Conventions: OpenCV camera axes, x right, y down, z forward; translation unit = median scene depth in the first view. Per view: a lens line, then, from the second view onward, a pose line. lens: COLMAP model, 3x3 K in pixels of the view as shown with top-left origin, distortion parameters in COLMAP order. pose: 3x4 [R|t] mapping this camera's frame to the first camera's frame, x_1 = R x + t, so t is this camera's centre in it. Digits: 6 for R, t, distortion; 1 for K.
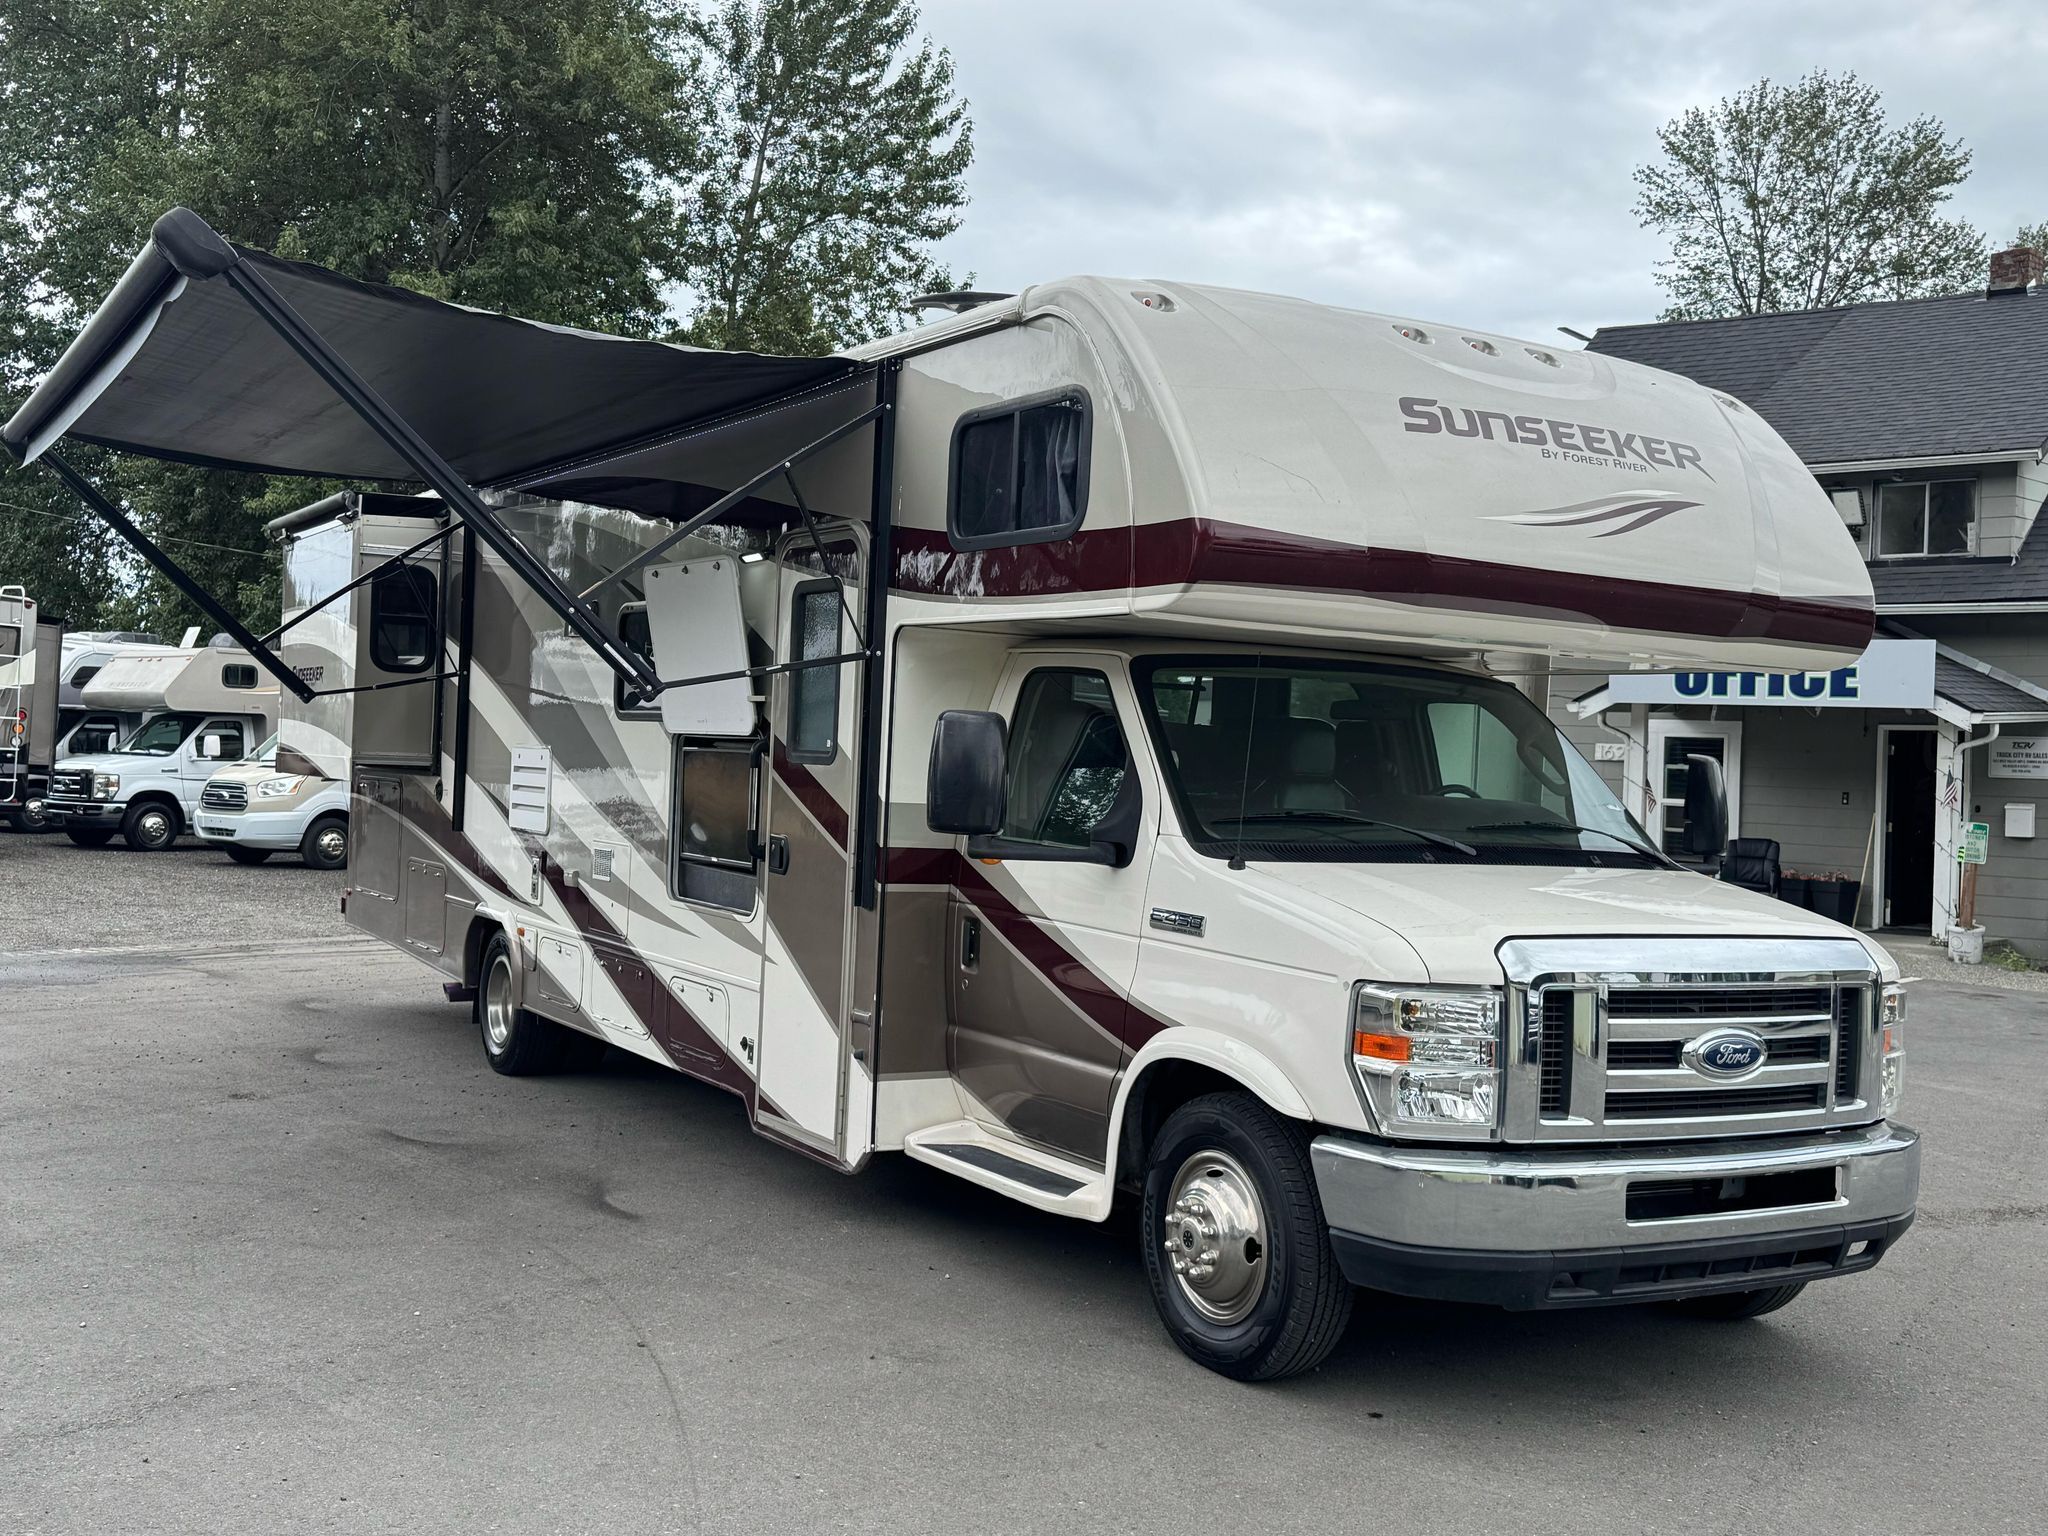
lens RADIAL K [[1557.6, 0, 1024.2], [0, 1557.6, 772.4], [0, 0, 1]] dist [0.005356, 0.000651]
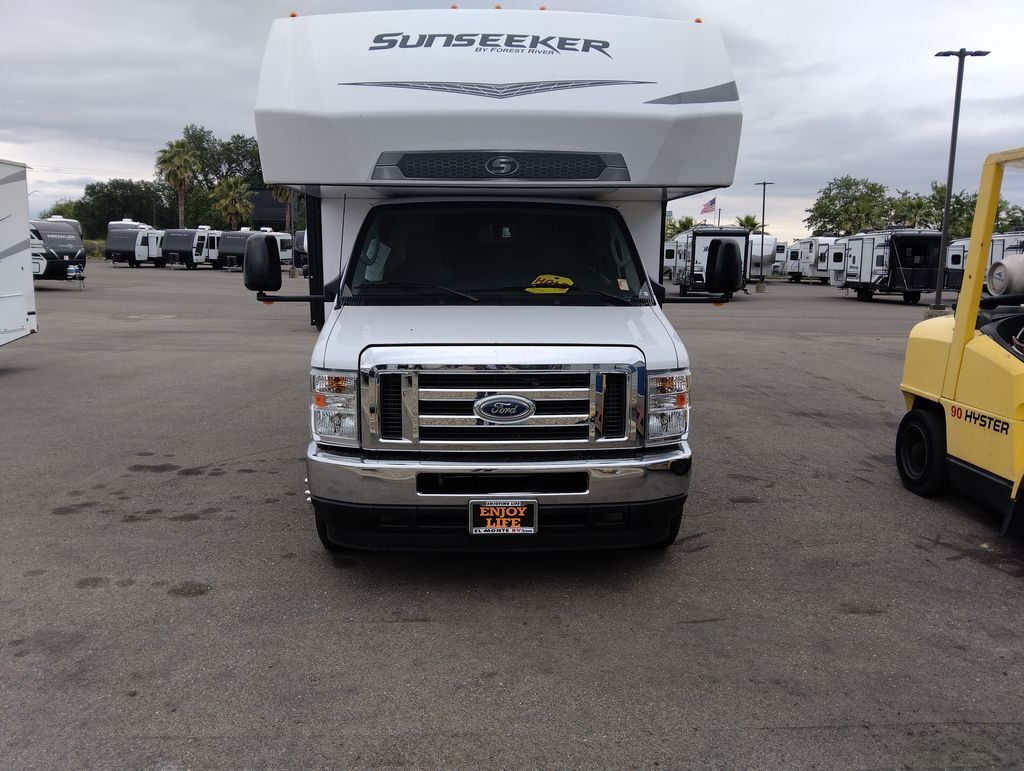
lens RADIAL K [[790.3, 0, 512.6], [0, 790.3, 386.3], [0, 0, 1]] dist [0.091612, -0.193712]
pose [[0.924456, 0.022605, -0.380619, 0.807832], [0.046559, 0.984078, 0.171528, -0.004950], [0.378436, -0.176291, 0.908684, 0.159559]]
